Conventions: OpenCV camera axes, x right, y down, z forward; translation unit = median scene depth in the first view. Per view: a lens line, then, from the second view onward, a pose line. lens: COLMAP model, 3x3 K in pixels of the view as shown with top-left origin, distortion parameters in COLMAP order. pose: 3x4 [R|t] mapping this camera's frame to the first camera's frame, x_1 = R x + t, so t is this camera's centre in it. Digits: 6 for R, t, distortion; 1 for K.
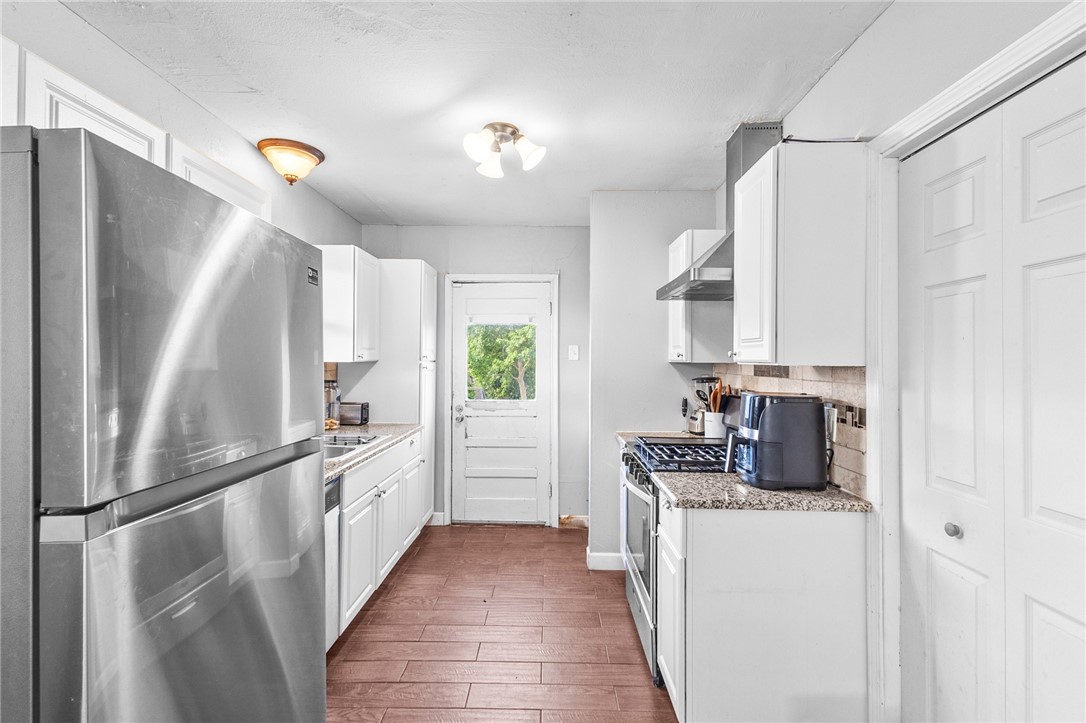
lens RADIAL K [[502.8, 0, 536.4], [0, 502.8, 358.1], [0, 0, 1]] dist [0.017534, -0.000691]
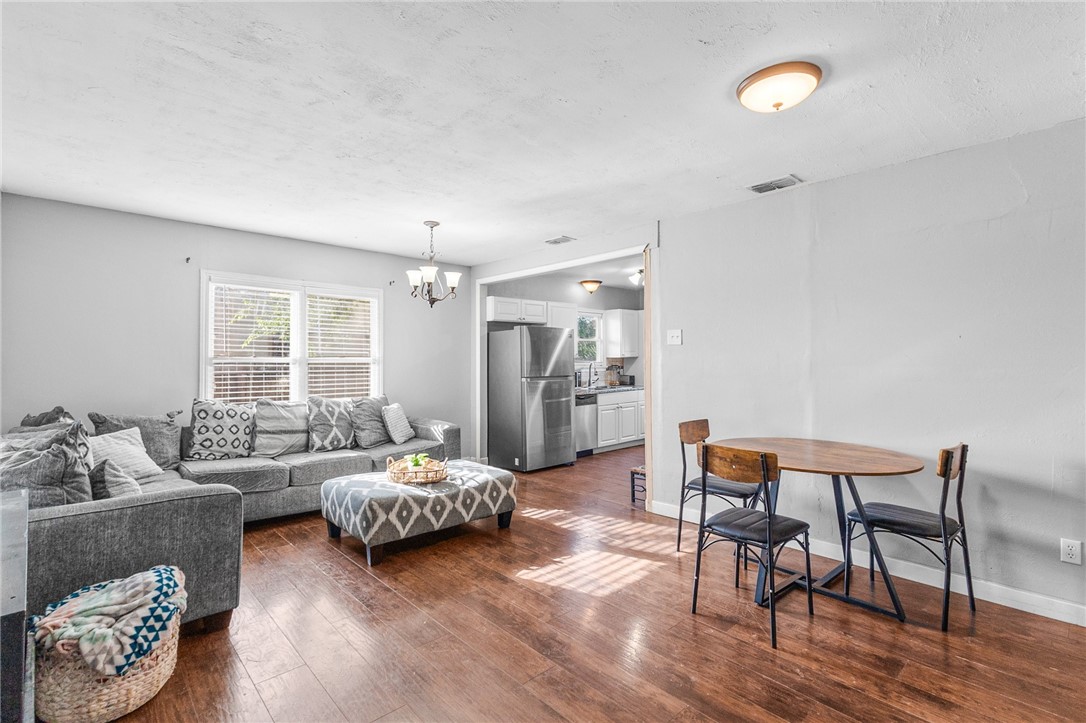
lens RADIAL K [[502.8, 0, 536.4], [0, 502.8, 358.1], [0, 0, 1]] dist [0.017534, -0.000691]
pose [[0.693497, -0.006945, -0.720426, 1.177035], [0.016118, 0.999853, 0.005877, -0.010187], [0.720279, -0.015687, 0.693507, -1.036972]]
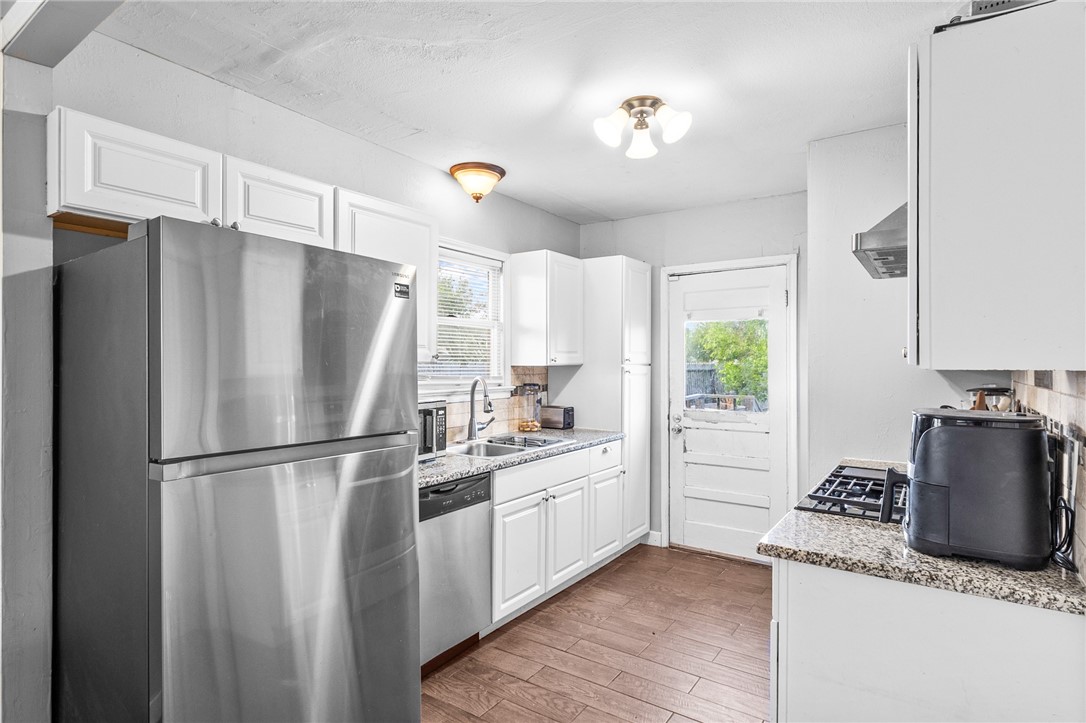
lens RADIAL K [[568.2, 0, 540.7], [0, 568.2, 364.9], [0, 0, 1]] dist [-0.000680, -0.000110]
pose [[0.833648, -0.002230, -0.552291, 0.272277], [0.005914, 0.999971, 0.004889, 0.000754], [0.552264, -0.007342, 0.833637, 0.052048]]
